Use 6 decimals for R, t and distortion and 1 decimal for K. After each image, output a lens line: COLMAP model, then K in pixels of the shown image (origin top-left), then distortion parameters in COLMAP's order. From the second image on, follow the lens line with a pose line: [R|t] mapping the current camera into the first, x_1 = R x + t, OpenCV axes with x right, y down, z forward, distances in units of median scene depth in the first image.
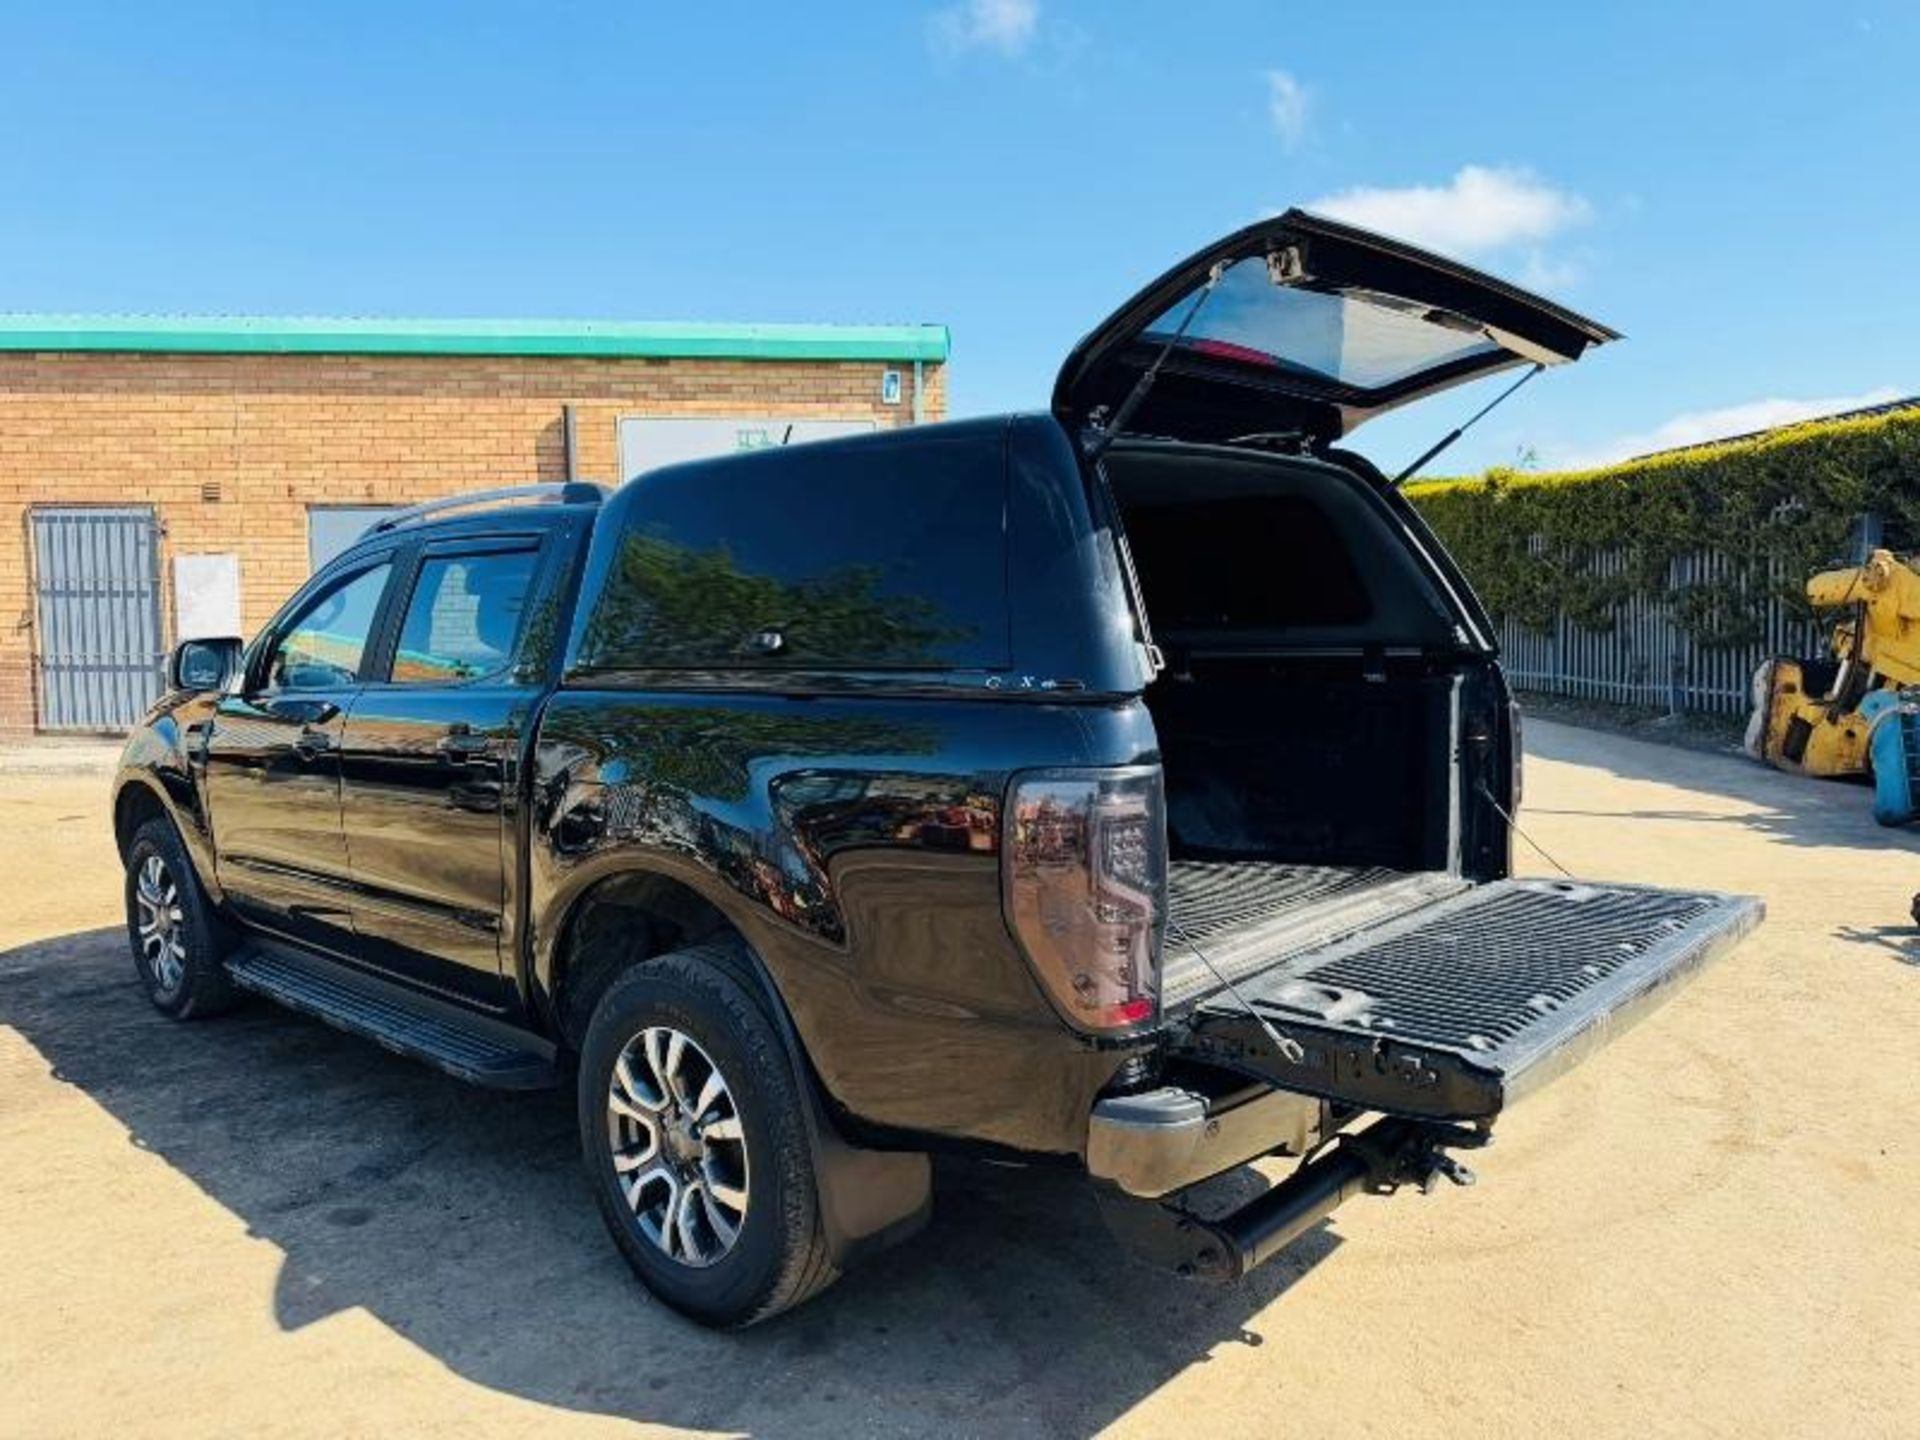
lens RADIAL K [[1342.5, 0, 950.6], [0, 1342.5, 741.7], [0, 0, 1]] dist [0.001457, -0.002187]
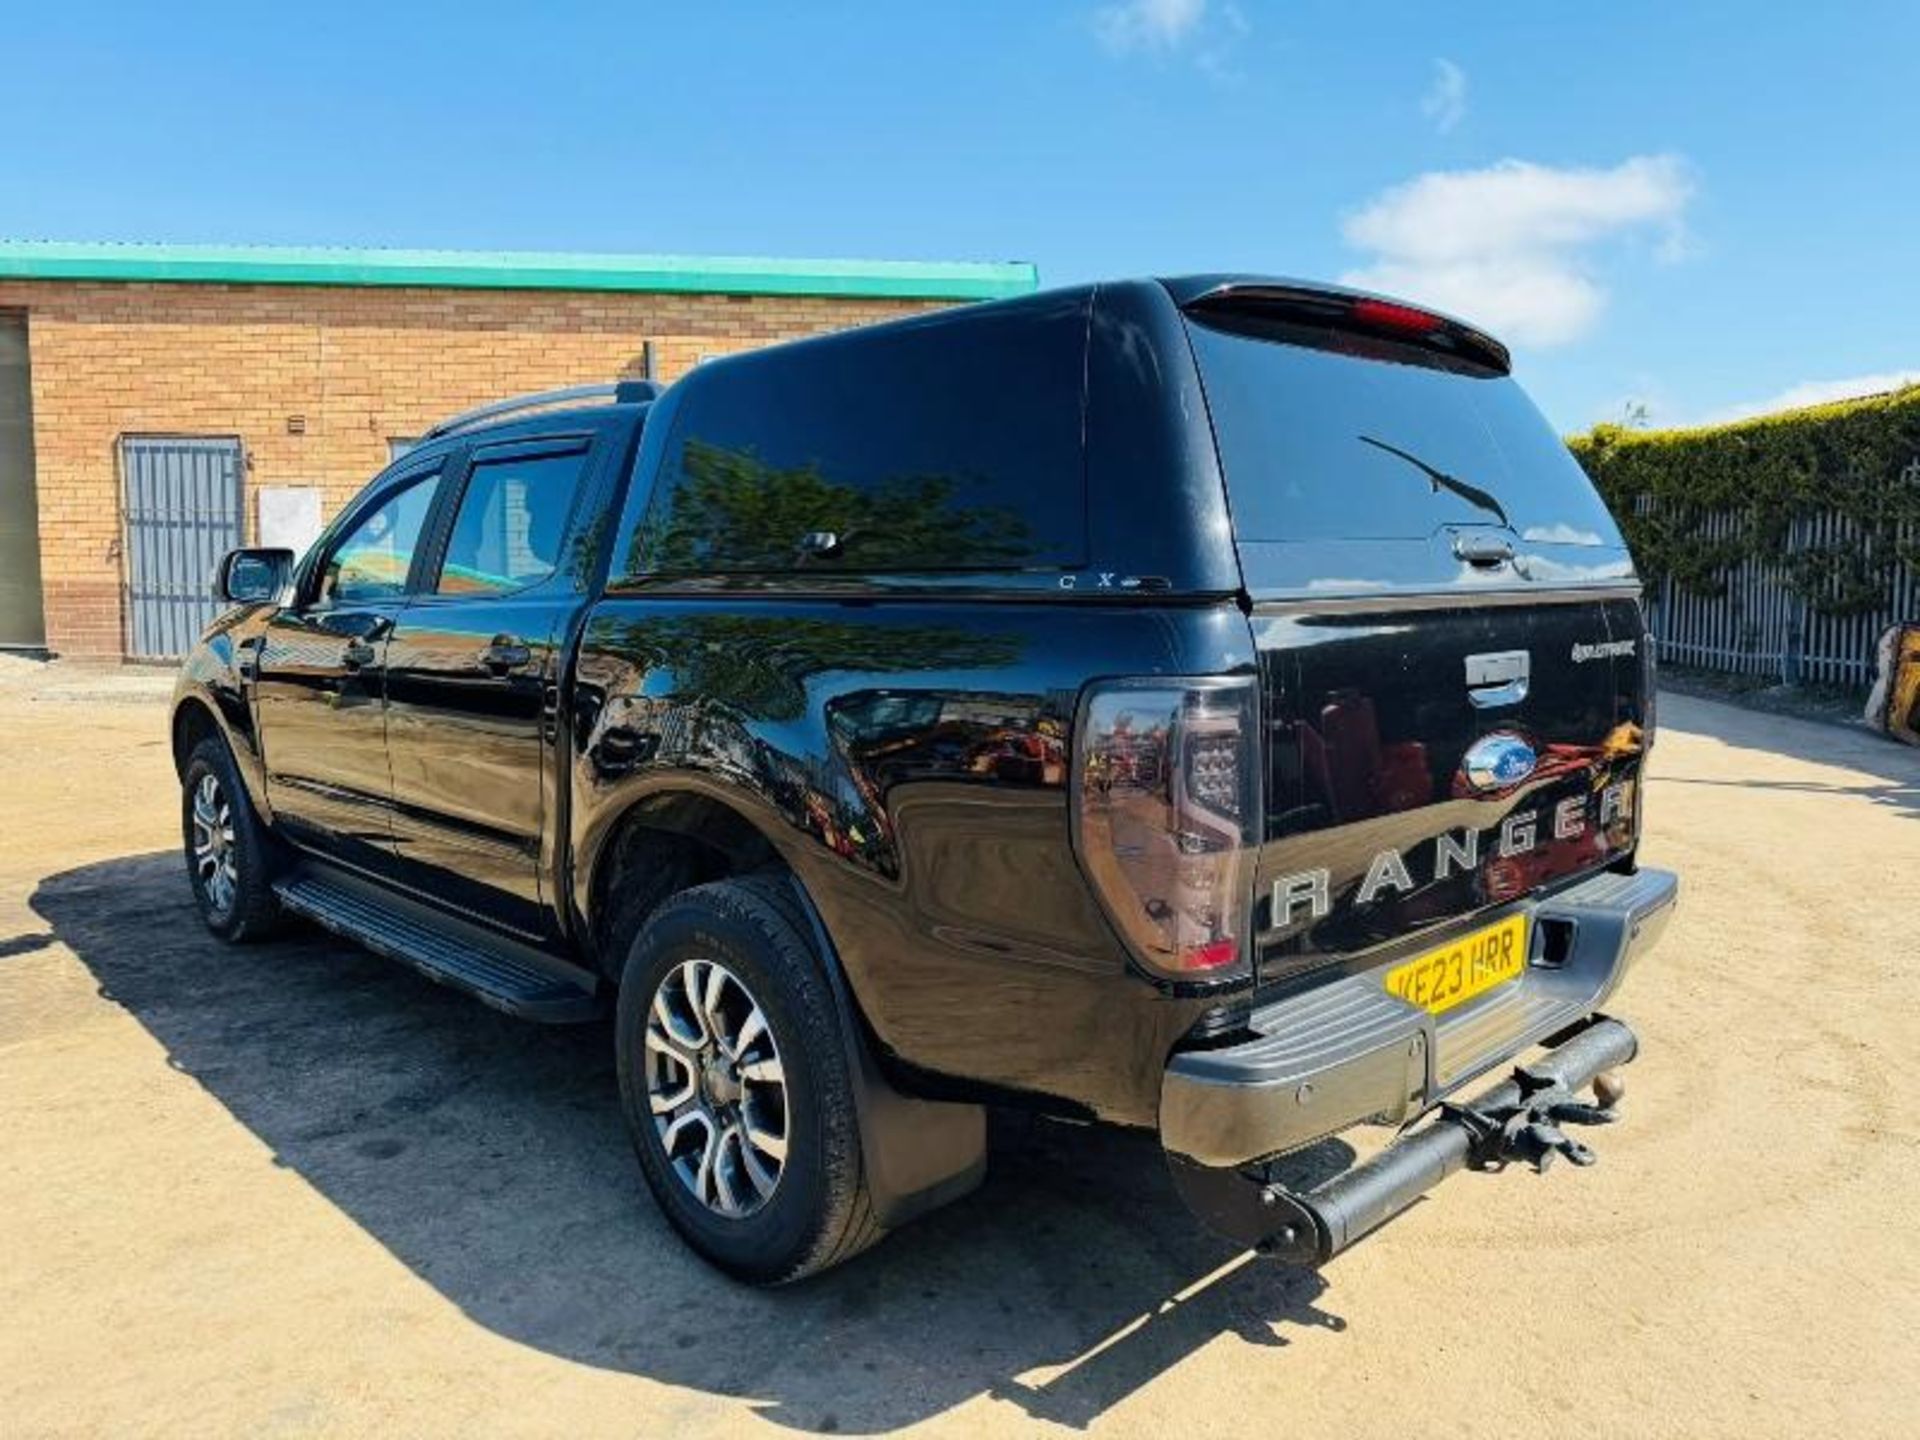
lens RADIAL K [[1343.9, 0, 963.5], [0, 1343.9, 727.7], [0, 0, 1]] dist [0.006347, -0.008797]
pose [[0.998474, 0.025898, -0.048771, 0.001508], [-0.024874, 0.999460, 0.021487, 0.006028], [0.049301, -0.020241, 0.998579, 0.018188]]
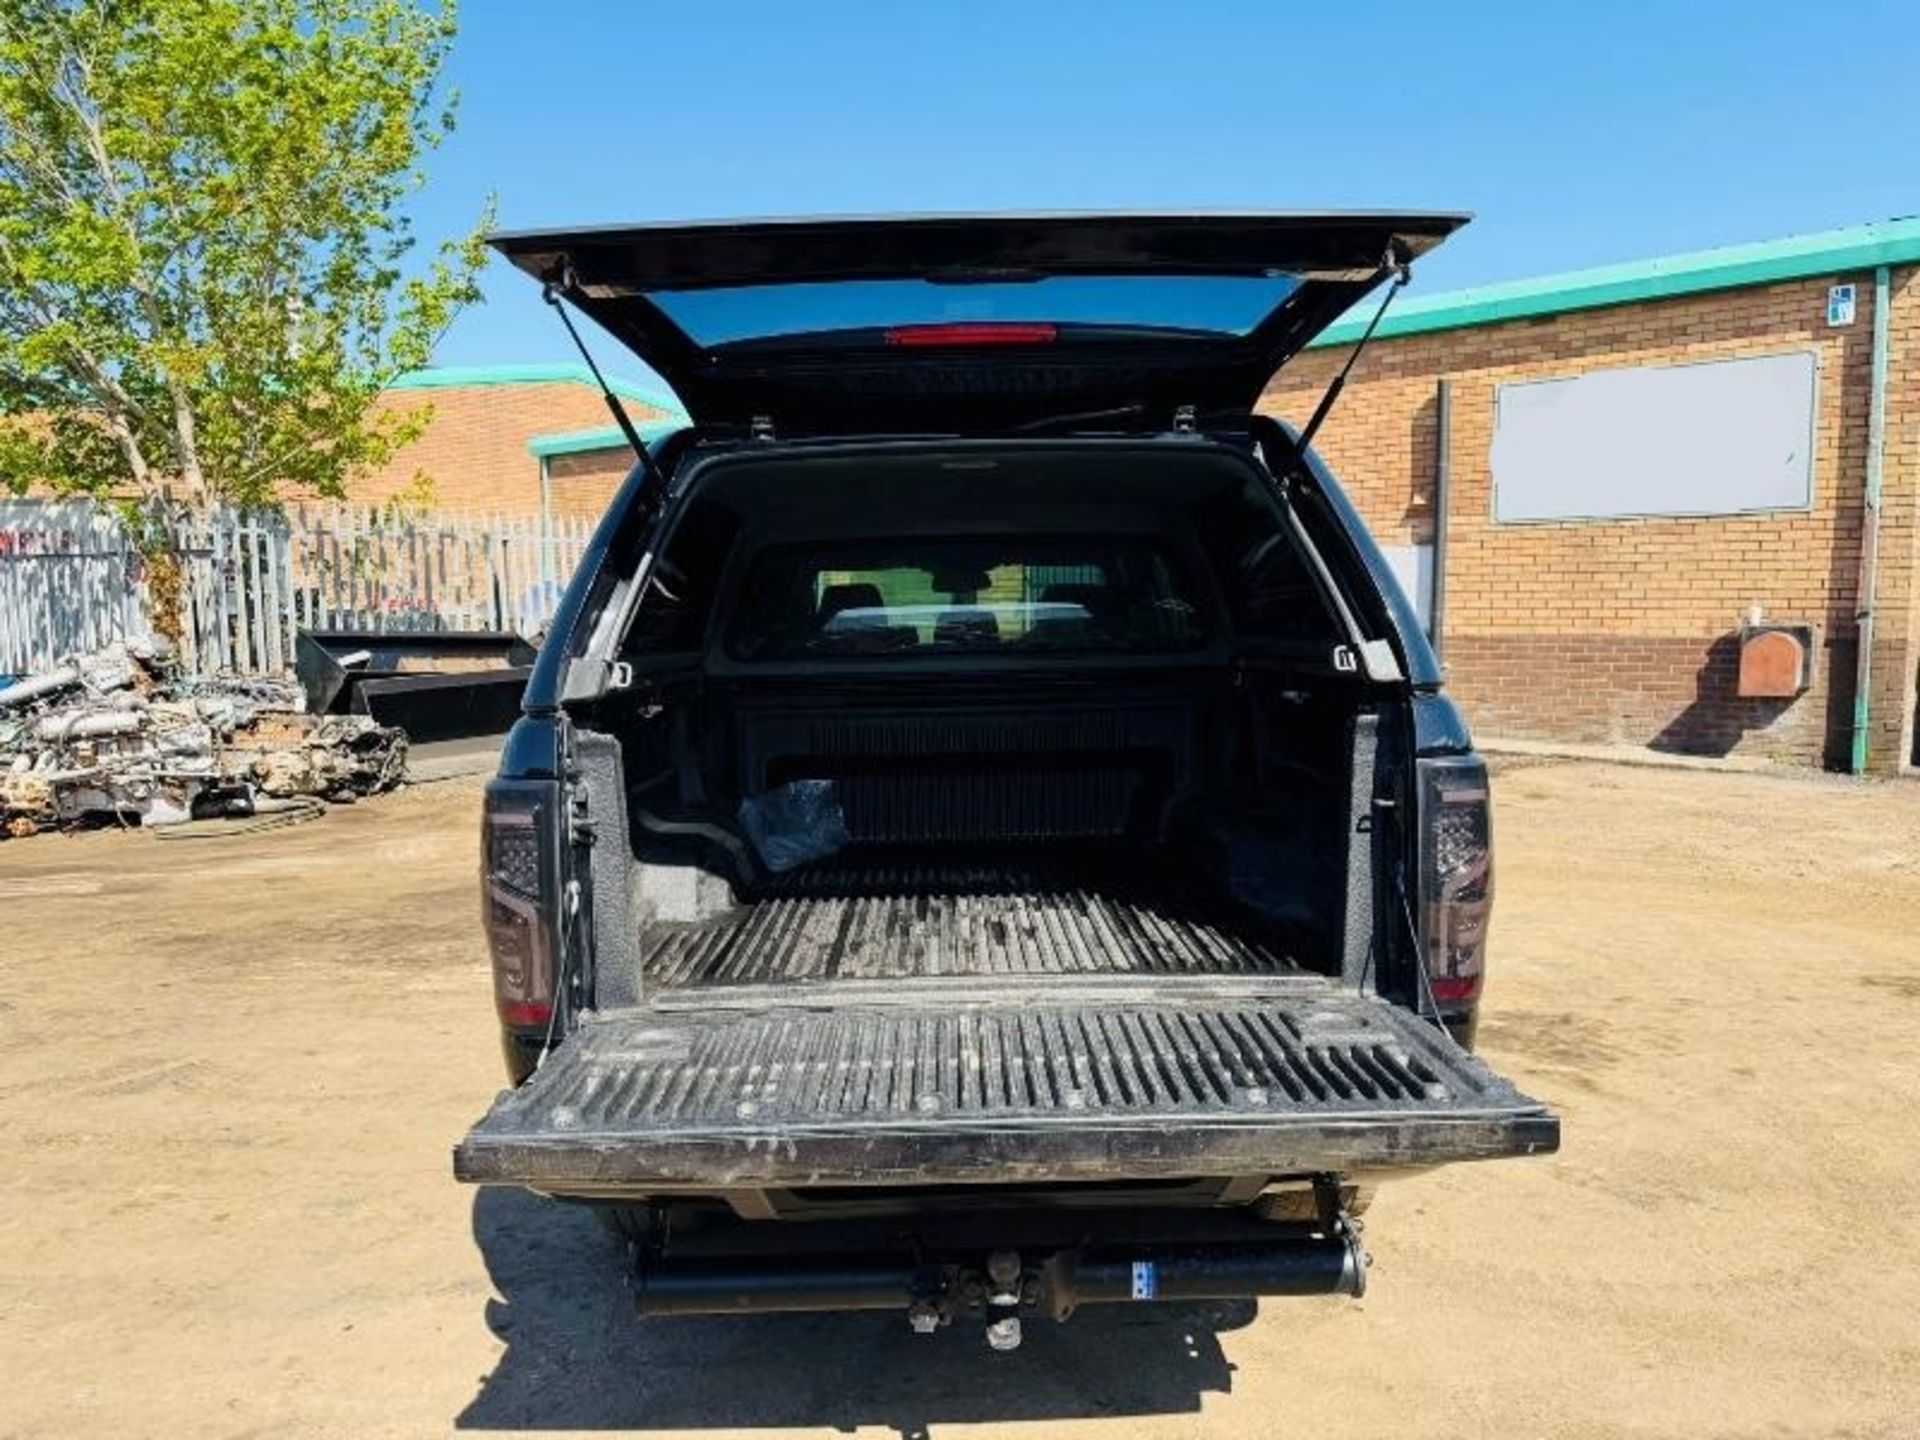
lens RADIAL K [[1341.8, 0, 960.0], [0, 1341.8, 720.0], [0, 0, 1]] dist [0.001645, -0.005379]
pose [[0.687248, 0.059384, -0.723992, 0.191631], [-0.056681, 0.997998, 0.028054, -0.013486], [0.724208, 0.021757, 0.689238, 0.086884]]
